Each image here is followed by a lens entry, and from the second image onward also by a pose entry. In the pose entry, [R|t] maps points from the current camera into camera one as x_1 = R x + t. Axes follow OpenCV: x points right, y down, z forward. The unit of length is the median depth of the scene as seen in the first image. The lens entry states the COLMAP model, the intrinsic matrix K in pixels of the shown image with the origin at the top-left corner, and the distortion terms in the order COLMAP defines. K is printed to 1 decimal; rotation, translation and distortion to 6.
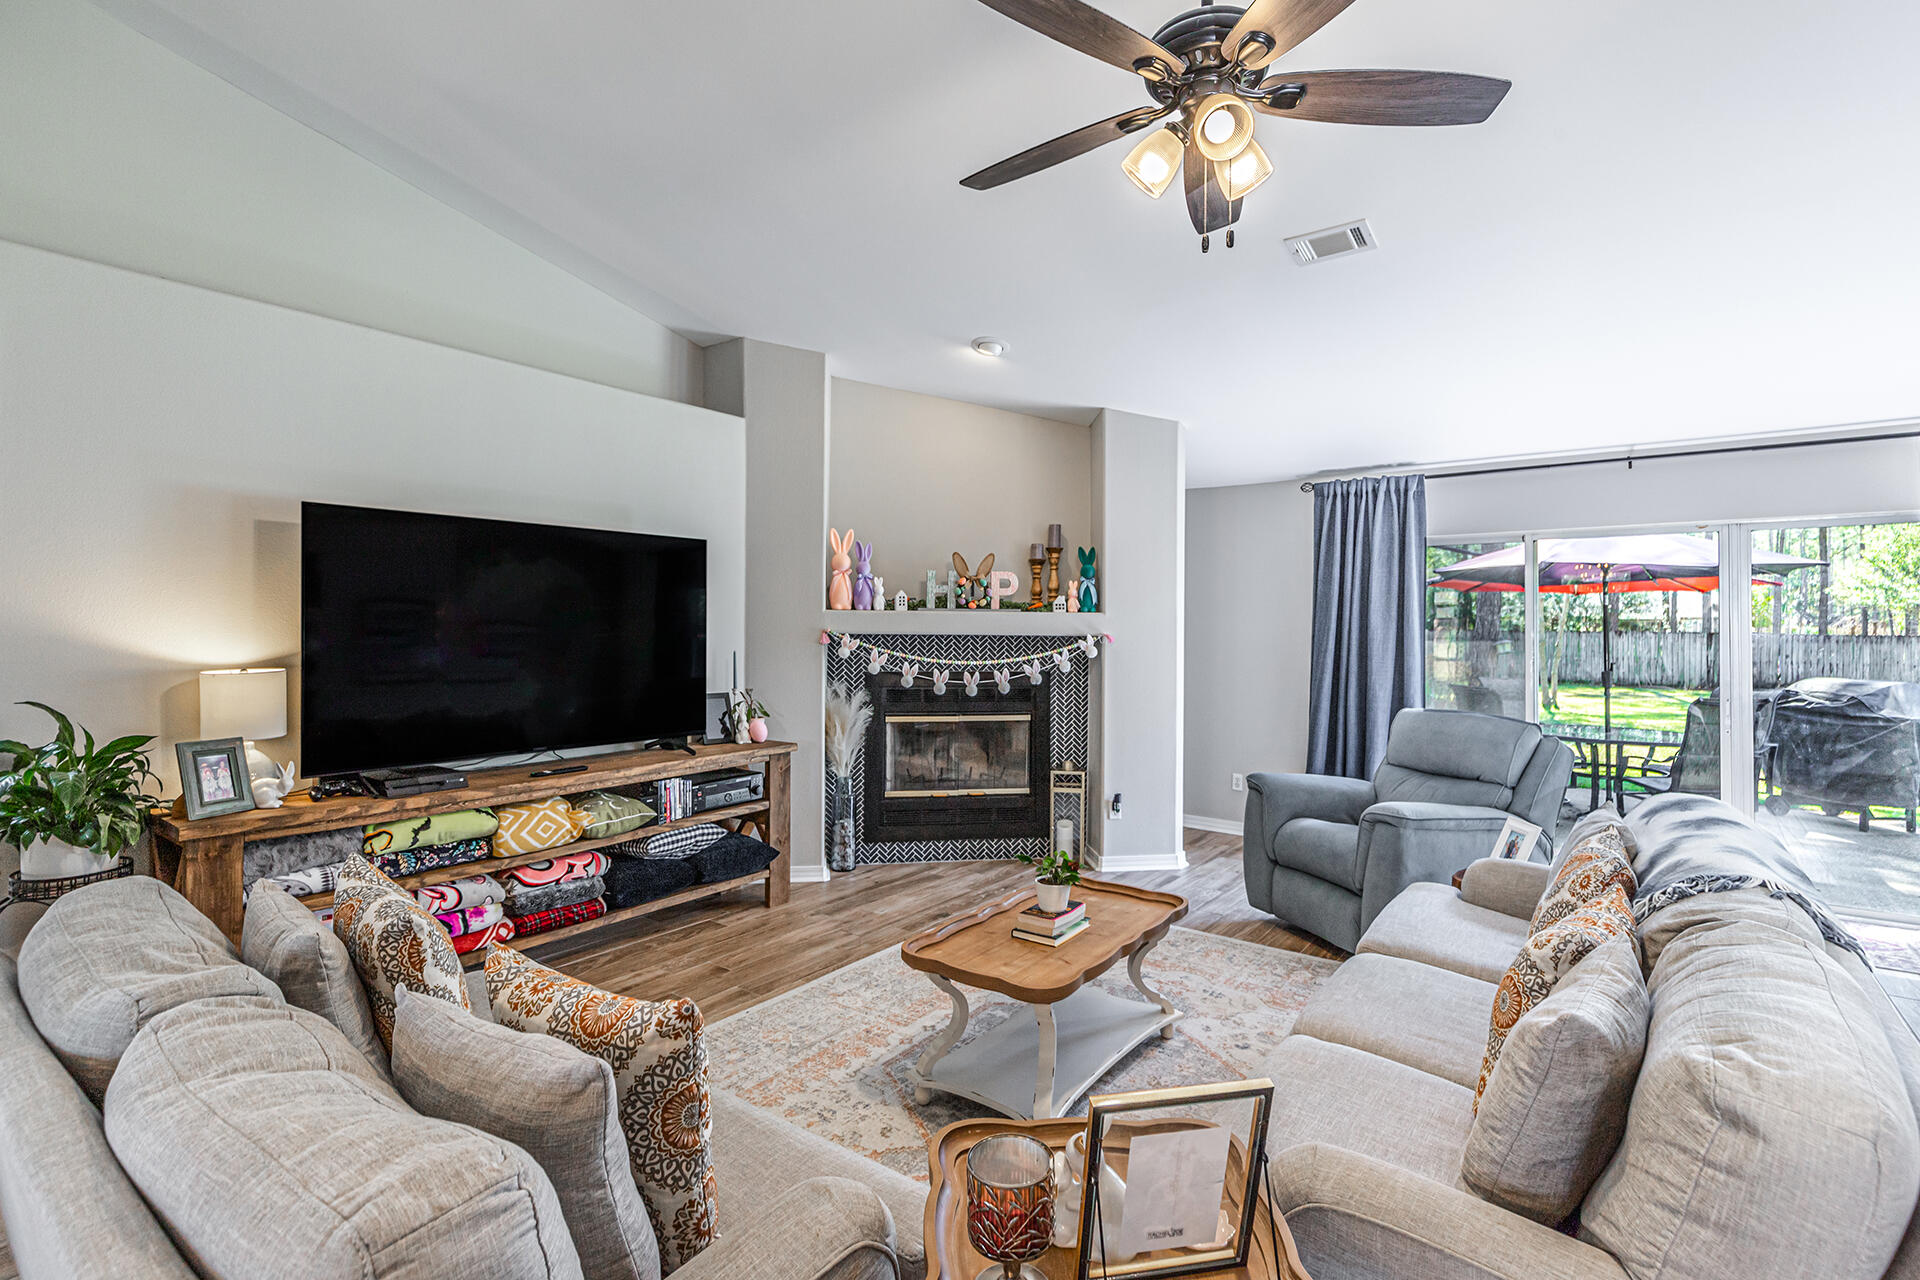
lens RADIAL K [[897.3, 0, 963.6], [0, 897.3, 634.9], [0, 0, 1]] dist [0.010128, -0.001635]
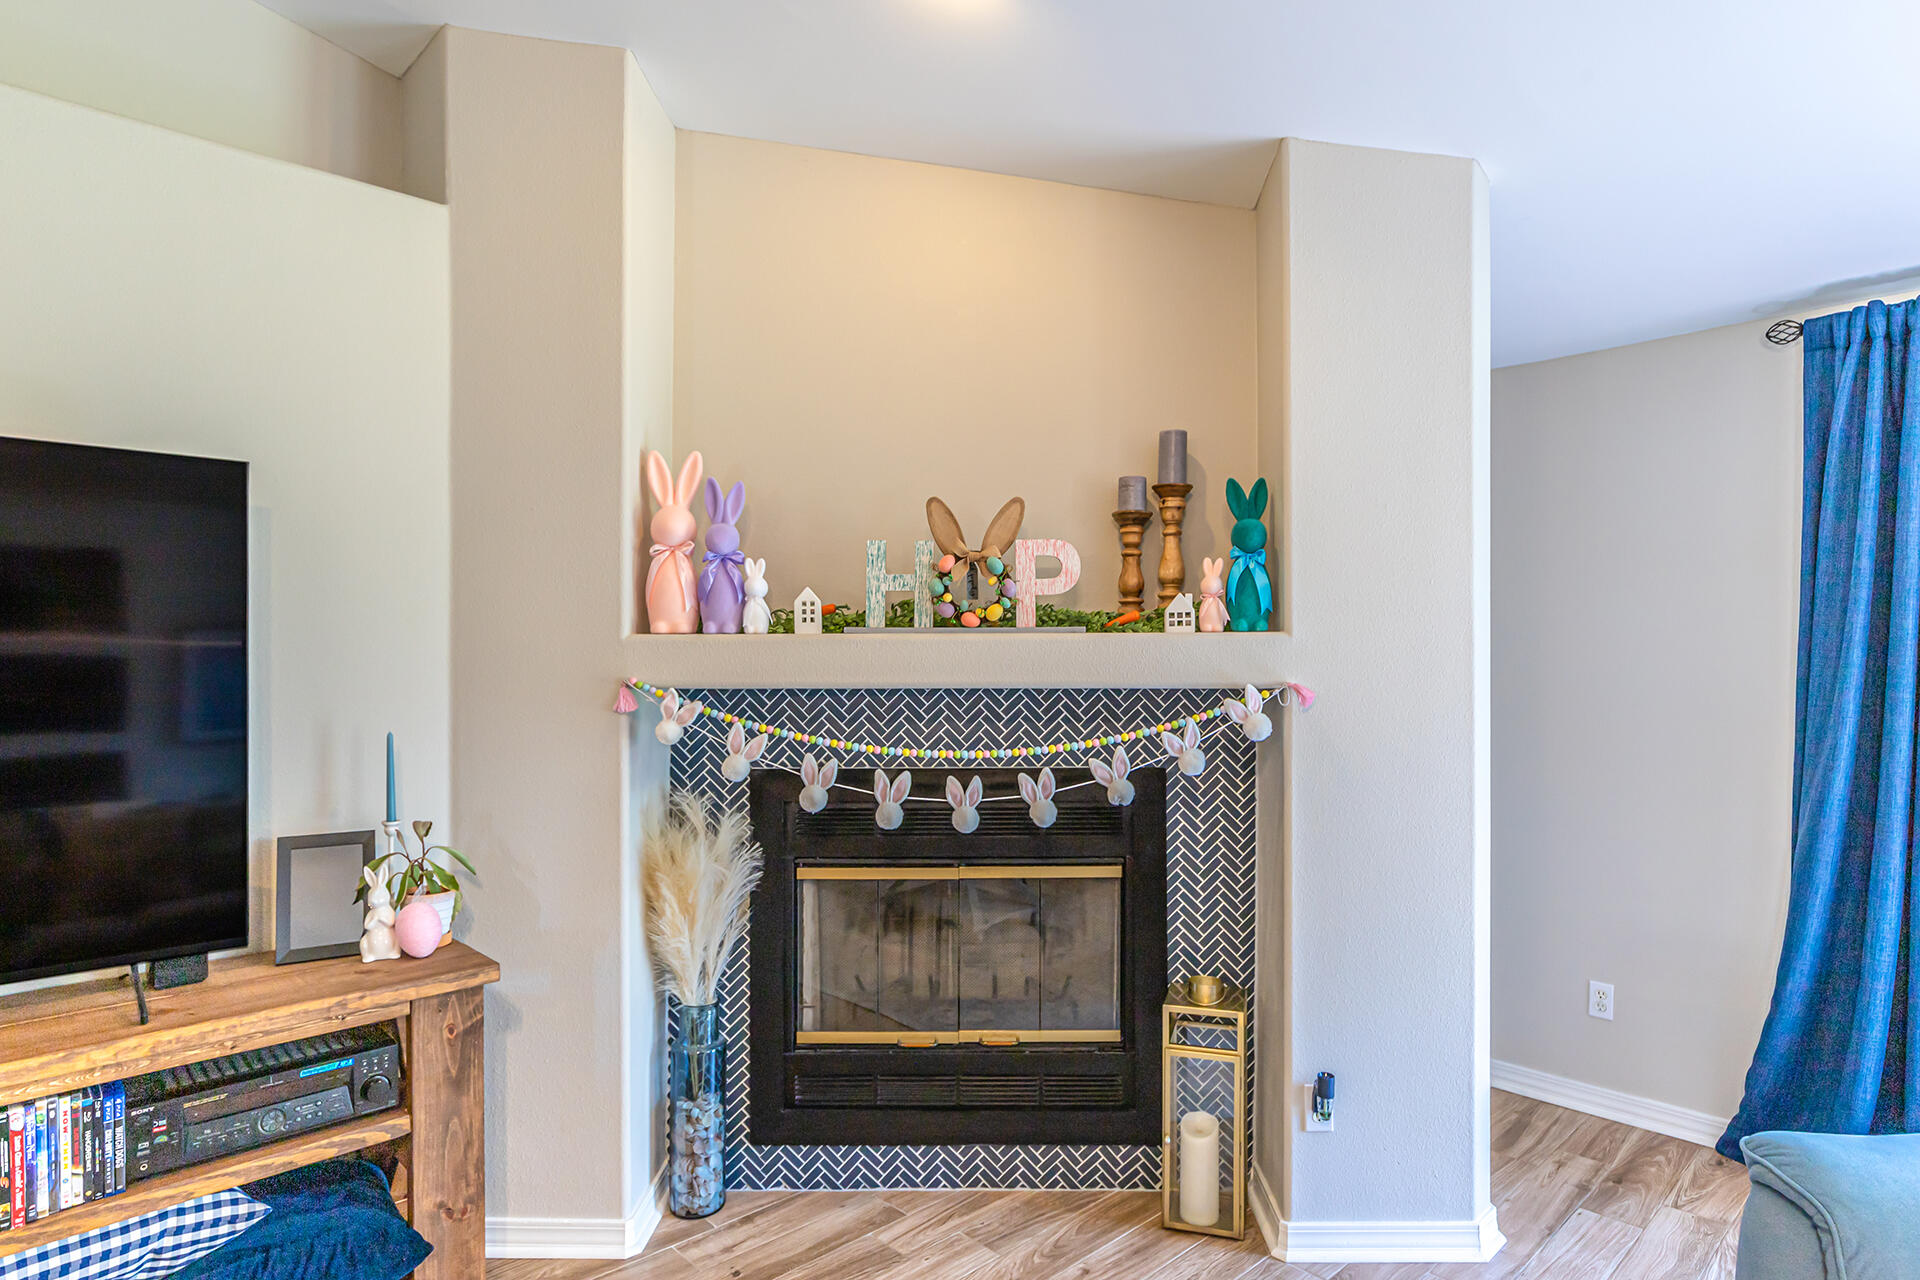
lens RADIAL K [[988.6, 0, 1005.9], [0, 988.6, 686.3], [0, 0, 1]] dist [0.003170, -0.000523]
pose [[0.987115, -0.008744, -0.159773, 0.101355], [0.010778, 0.999871, 0.011867, -0.006251], [0.159649, -0.013436, 0.987082, 0.532927]]
